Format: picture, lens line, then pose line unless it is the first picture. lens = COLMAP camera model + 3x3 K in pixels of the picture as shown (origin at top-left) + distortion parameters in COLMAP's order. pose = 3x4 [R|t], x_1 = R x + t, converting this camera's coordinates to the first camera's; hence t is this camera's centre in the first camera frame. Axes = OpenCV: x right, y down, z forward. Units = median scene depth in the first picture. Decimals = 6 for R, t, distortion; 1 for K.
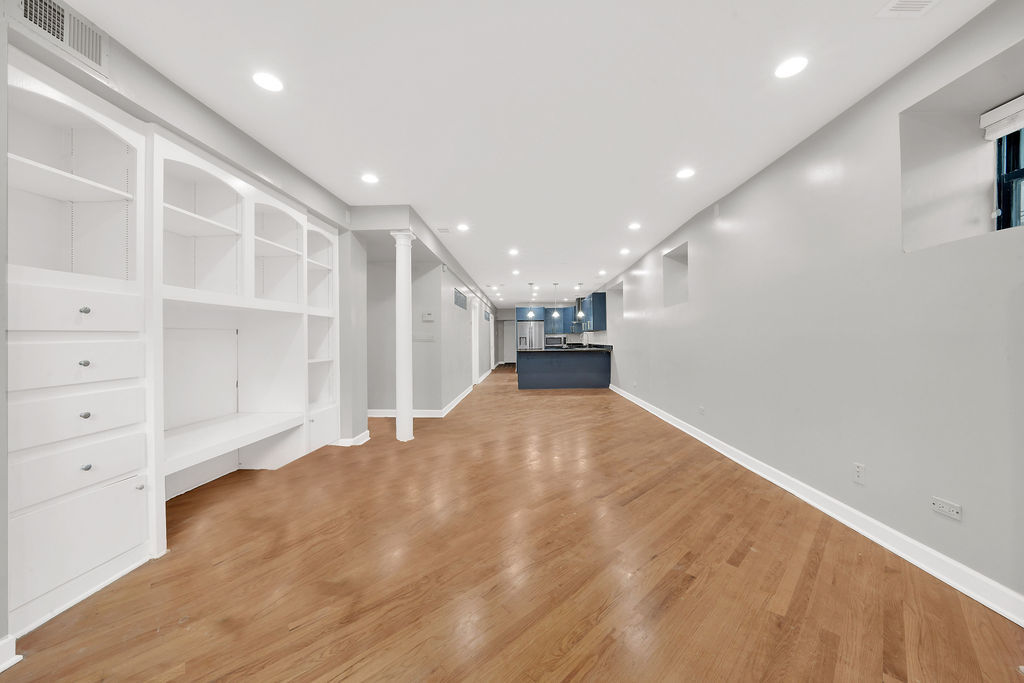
lens RADIAL K [[378.8, 0, 512.0], [0, 378.8, 341.5], [0, 0, 1]] dist [-0.018825, 0.000405]
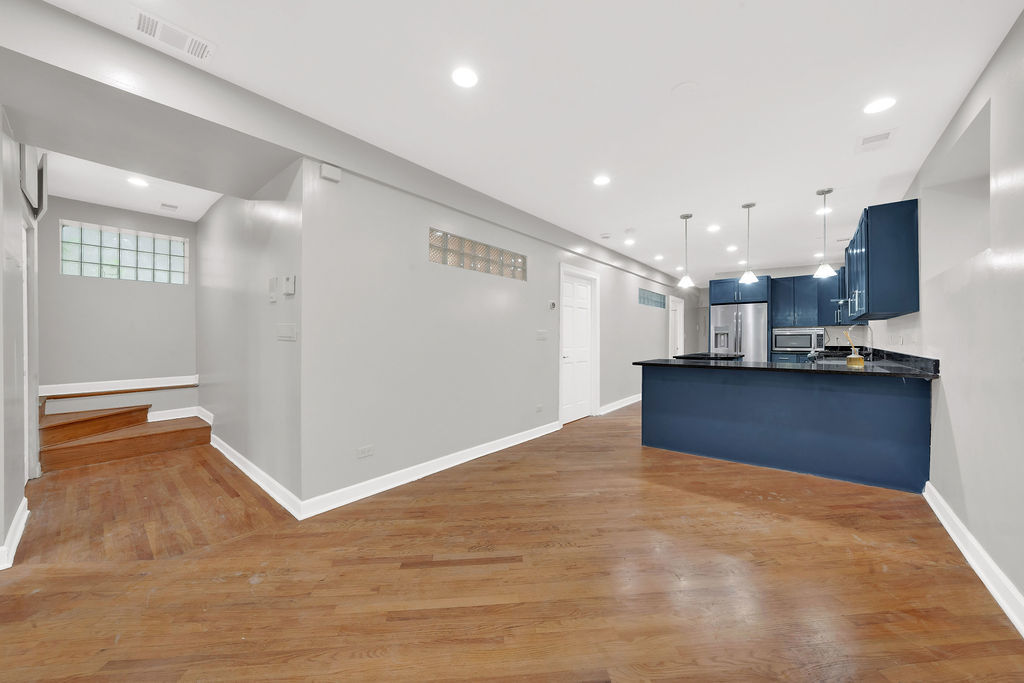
lens RADIAL K [[378.8, 0, 512.0], [0, 378.8, 341.5], [0, 0, 1]] dist [-0.018825, 0.000405]
pose [[0.791214, 0.011850, -0.611425, 0.126059], [-0.007404, 0.999925, 0.009799, -0.002693], [0.611495, -0.003226, 0.791242, 0.383036]]
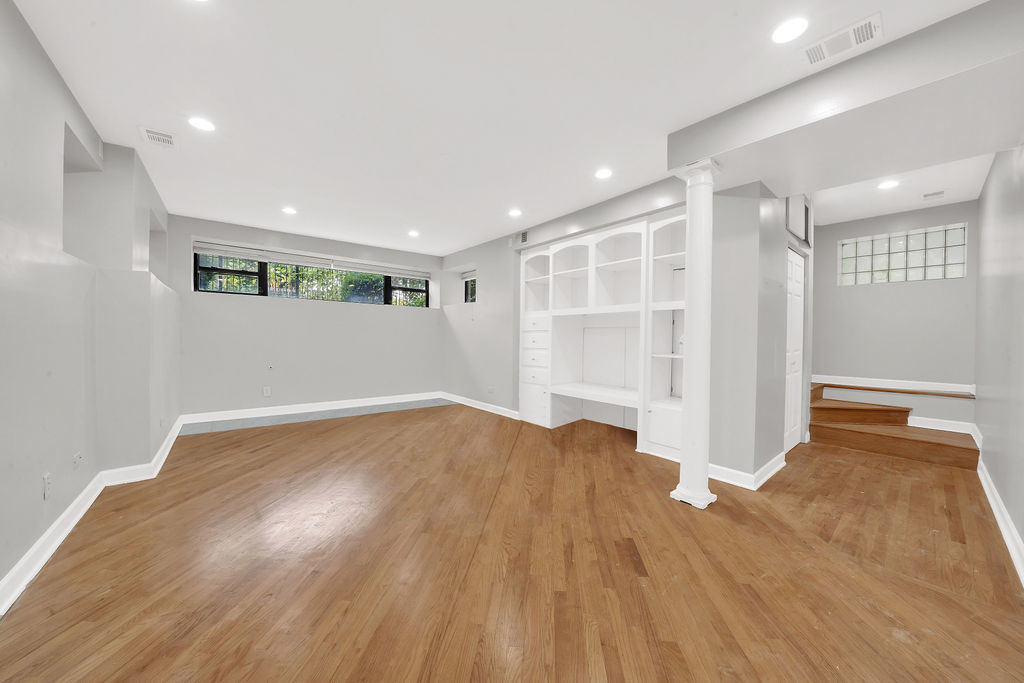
lens RADIAL K [[345.4, 0, 511.3], [0, 345.4, 344.9], [0, 0, 1]] dist [-0.000753, -0.000131]
pose [[-0.742426, 0.018011, -0.669686, 0.123215], [-0.010195, 0.999219, 0.038176, -0.003126], [0.669851, 0.035171, -0.741662, 0.433508]]
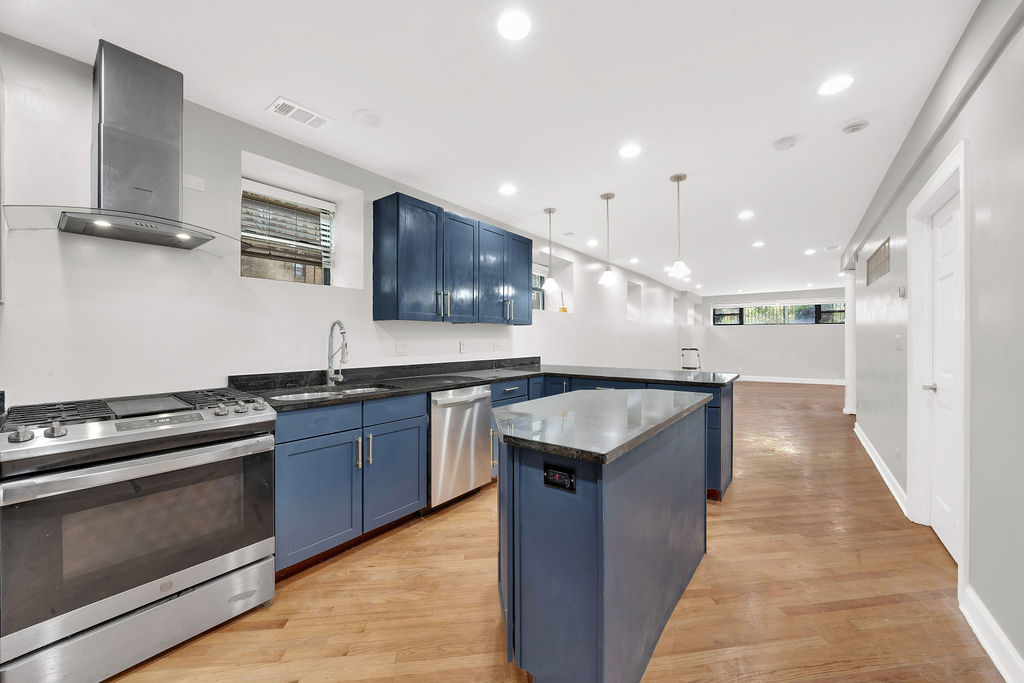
lens RADIAL K [[378.8, 0, 512.0], [0, 378.8, 341.5], [0, 0, 1]] dist [-0.018825, 0.000405]
pose [[-0.818743, 0.011670, 0.574041, -0.015677], [0.010575, 0.999930, -0.005245, -0.007595], [-0.574062, 0.001776, -0.818810, 1.026320]]
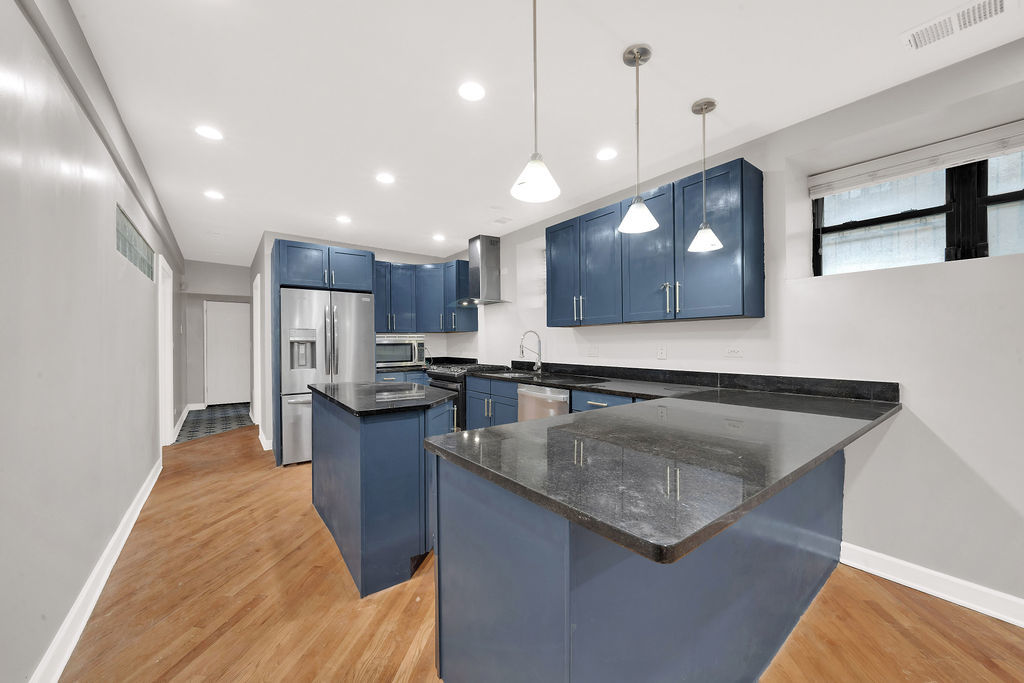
lens RADIAL K [[378.8, 0, 512.0], [0, 378.8, 341.5], [0, 0, 1]] dist [-0.018825, 0.000405]
pose [[0.763733, 0.005839, 0.645506, -0.038195], [0.000123, 0.999958, -0.009192, -0.008910], [-0.645533, 0.007100, 0.763700, 0.684331]]
